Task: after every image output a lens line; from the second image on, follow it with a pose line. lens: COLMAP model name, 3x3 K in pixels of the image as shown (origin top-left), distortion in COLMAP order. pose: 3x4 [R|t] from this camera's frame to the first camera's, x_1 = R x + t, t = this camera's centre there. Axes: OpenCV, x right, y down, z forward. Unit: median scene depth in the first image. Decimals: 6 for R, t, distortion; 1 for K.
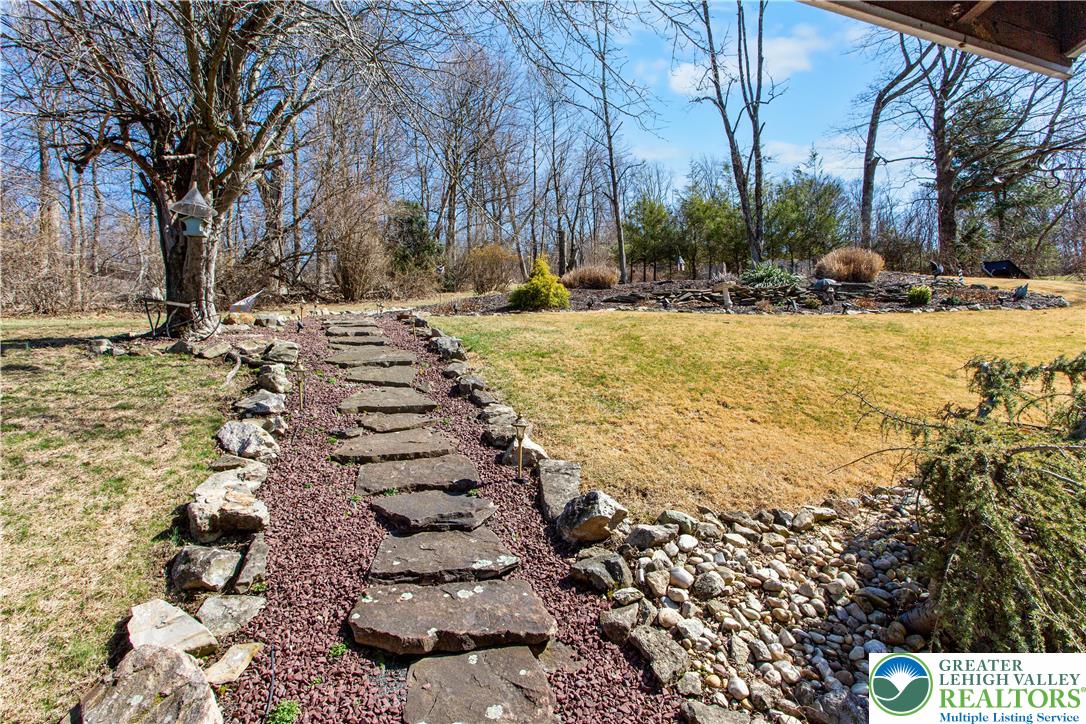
lens RADIAL K [[523.0, 0, 543.0], [0, 523.0, 362.0], [0, 0, 1]] dist [0.001313, 0.000577]
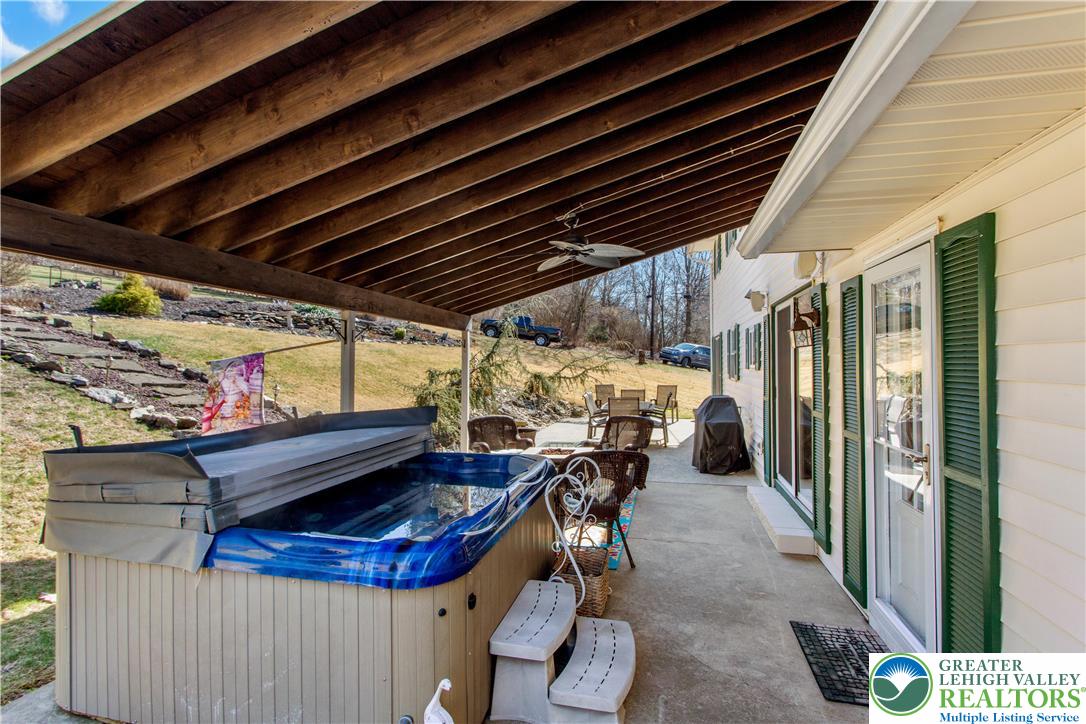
lens RADIAL K [[523.0, 0, 543.0], [0, 523.0, 362.0], [0, 0, 1]] dist [0.001313, 0.000577]
pose [[0.603171, 0.050982, 0.795981, -0.393133], [-0.036700, 0.998672, -0.036154, 0.013073], [-0.796767, -0.007405, 0.604241, -0.449847]]
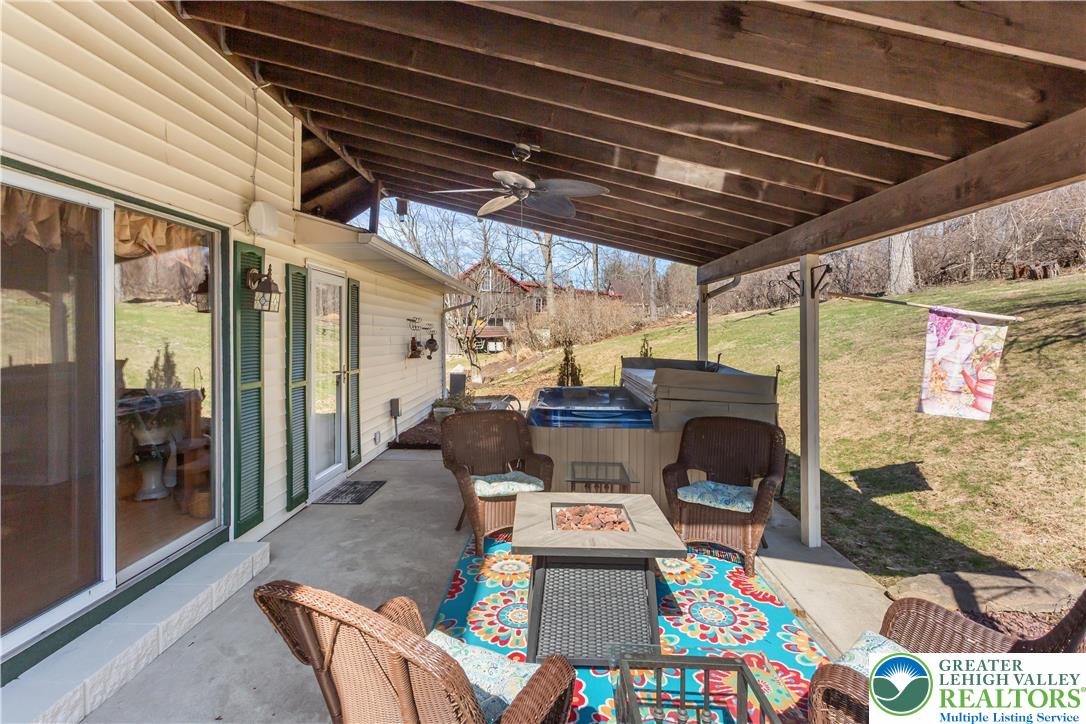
lens RADIAL K [[539.0, 0, 527.9], [0, 539.0, 333.2], [0, 0, 1]] dist [0.001239, 0.000572]
pose [[-0.436449, 0.055949, -0.897988, 0.272256], [0.042177, 0.998240, 0.041695, -0.011745], [0.898740, -0.019676, -0.438040, -0.056282]]
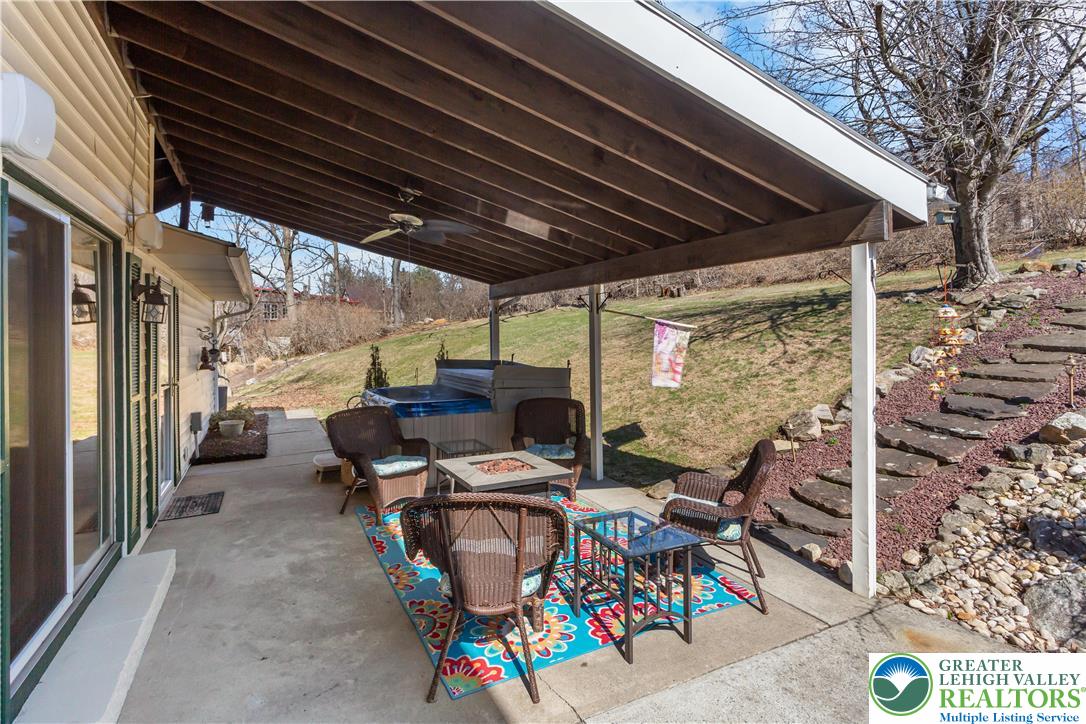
lens RADIAL K [[527.0, 0, 538.2], [0, 527.0, 331.3], [0, 0, 1]] dist [-0.011485, 0.000067]
pose [[0.066340, 0.044538, -0.996803, 0.388966], [0.031897, 0.998398, 0.046732, -0.021001], [0.997287, -0.034896, 0.064813, -0.136666]]
